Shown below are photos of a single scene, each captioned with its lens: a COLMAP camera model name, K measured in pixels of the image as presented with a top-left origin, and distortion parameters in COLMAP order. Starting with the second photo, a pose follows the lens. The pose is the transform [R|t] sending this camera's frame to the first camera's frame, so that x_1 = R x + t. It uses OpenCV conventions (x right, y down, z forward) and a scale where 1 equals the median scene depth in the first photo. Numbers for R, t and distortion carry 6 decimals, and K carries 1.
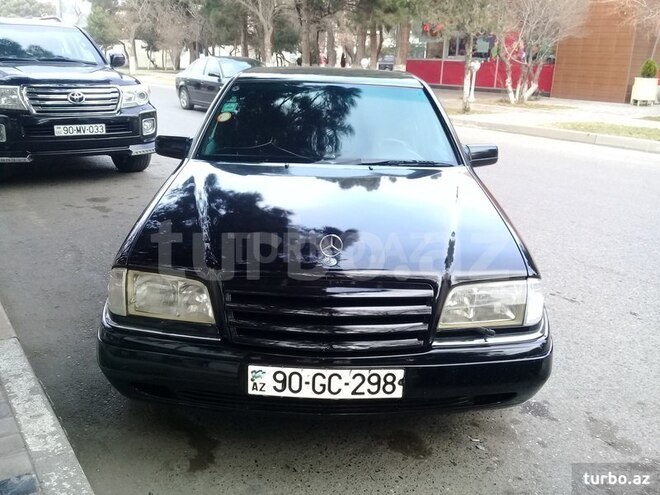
lens RADIAL K [[599.0, 0, 331.1], [0, 599.0, 247.6], [0, 0, 1]] dist [0.001697, 0.000000]
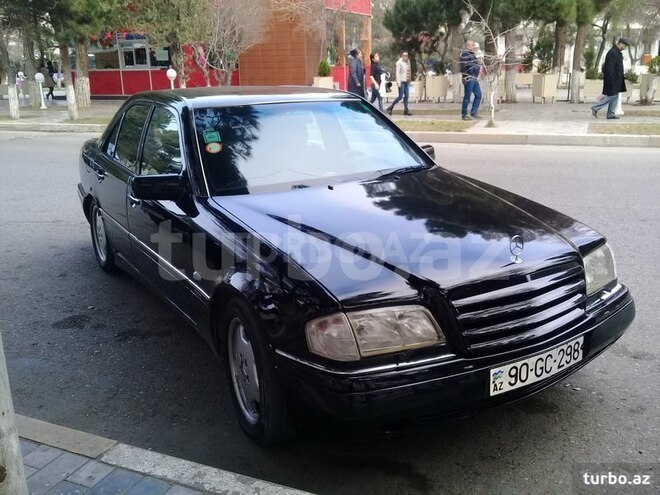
lens RADIAL K [[599.0, 0, 329.2], [0, 599.0, 247.6], [0, 0, 1]] dist [0.001697, 0.000000]
pose [[0.858697, -0.192263, 0.475052, -0.848156], [0.196966, 0.979577, 0.040419, -0.117276], [-0.473121, 0.058861, 0.879029, 0.179471]]
